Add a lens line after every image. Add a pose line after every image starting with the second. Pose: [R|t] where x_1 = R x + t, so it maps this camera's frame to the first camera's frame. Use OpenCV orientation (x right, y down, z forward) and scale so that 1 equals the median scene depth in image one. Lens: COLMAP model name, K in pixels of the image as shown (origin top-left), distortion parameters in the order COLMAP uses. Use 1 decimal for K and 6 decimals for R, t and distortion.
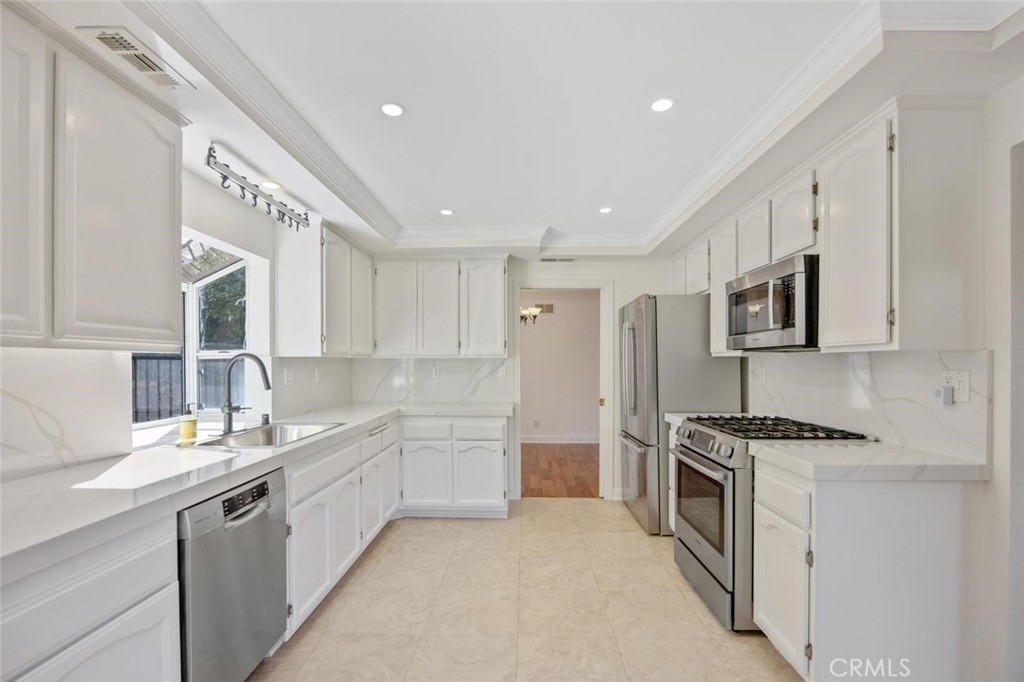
lens RADIAL K [[464.0, 0, 531.0], [0, 464.0, 366.6], [0, 0, 1]] dist [-0.011891, -0.000159]
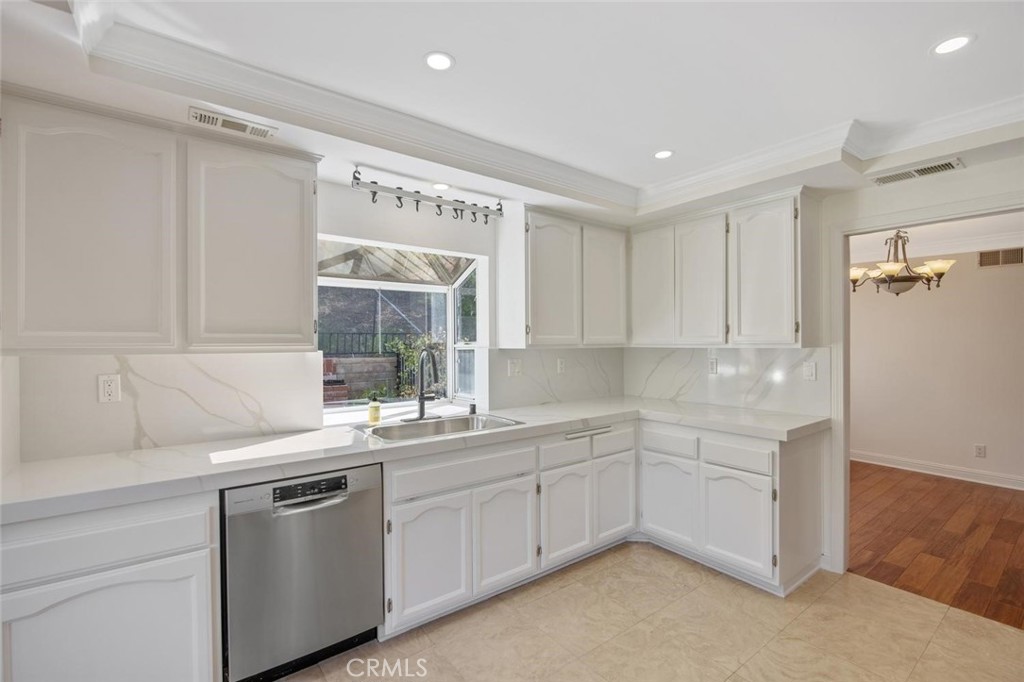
lens RADIAL K [[464.0, 0, 509.5], [0, 464.0, 344.9], [0, 0, 1]] dist [-0.011891, -0.000159]
pose [[0.601751, 0.004792, -0.798670, 0.274588], [-0.004112, 0.999987, 0.002903, -0.030108], [0.798673, 0.001537, 0.601763, 0.372129]]
